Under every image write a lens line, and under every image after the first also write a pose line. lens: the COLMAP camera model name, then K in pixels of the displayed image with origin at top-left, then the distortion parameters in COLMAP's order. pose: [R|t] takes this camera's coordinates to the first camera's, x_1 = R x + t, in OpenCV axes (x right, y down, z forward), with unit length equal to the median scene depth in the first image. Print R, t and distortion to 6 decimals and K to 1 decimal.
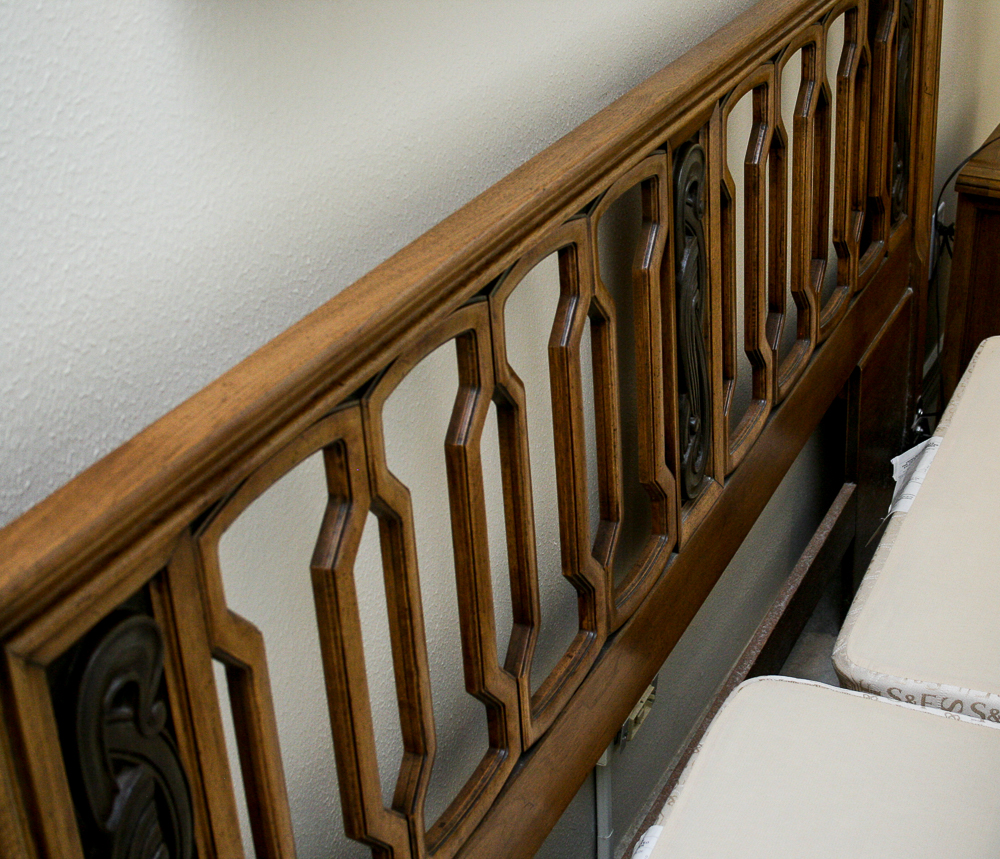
lens RADIAL K [[1672.6, 0, 500.0], [0, 1672.6, 429.5], [0, 0, 1]] dist [-0.006803, 0.032841]
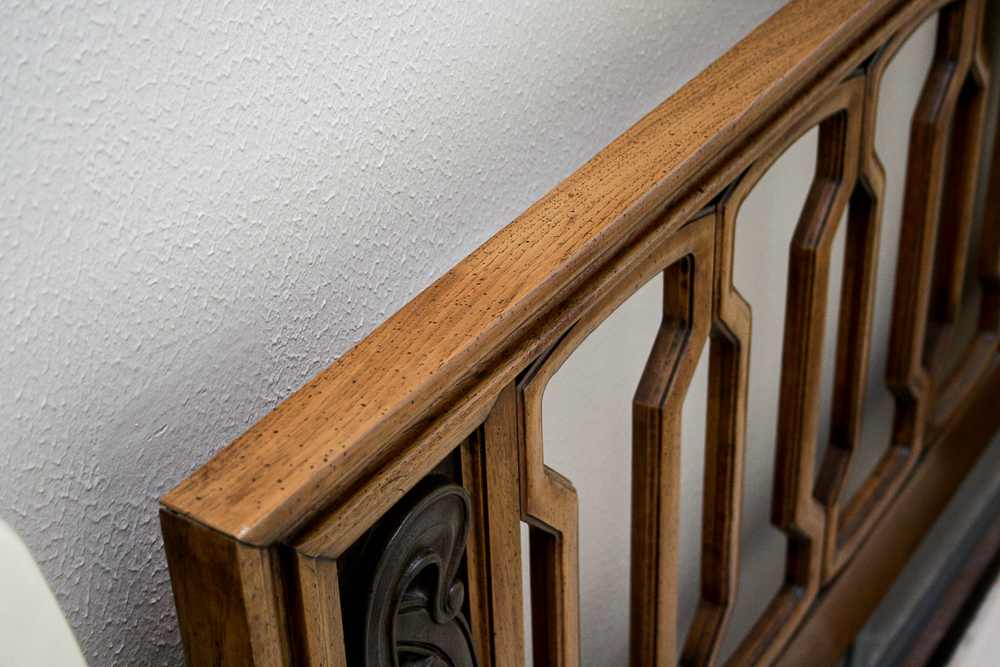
lens RADIAL K [[1648.5, 0, 457.1], [0, 1648.5, 314.0], [0, 0, 1]] dist [0.030022, 0.092969]
pose [[0.984836, 0.111610, -0.132819, -0.095830], [-0.091804, 0.984882, 0.146897, -0.071964], [0.147206, -0.132476, 0.980194, 0.196098]]
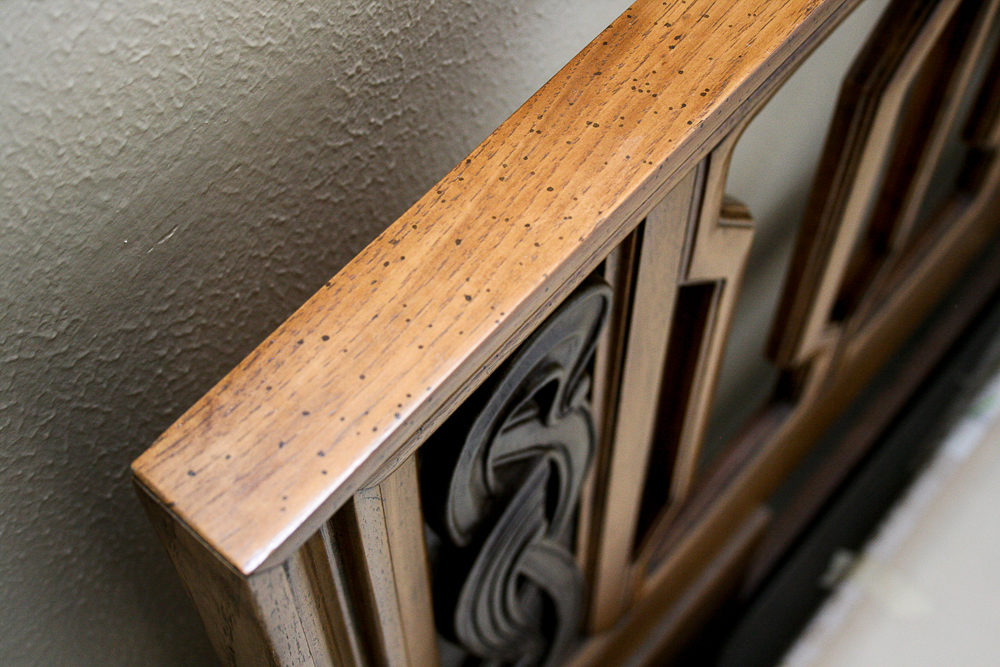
lens RADIAL K [[1504.5, 0, 500.0], [0, 1504.5, 333.5], [0, 0, 1]] dist [-0.011323, -0.042613]
pose [[0.959038, 0.269067, -0.088591, -0.162387], [-0.174527, 0.807561, 0.563370, -0.133526], [0.223126, -0.524832, 0.821442, 0.475223]]
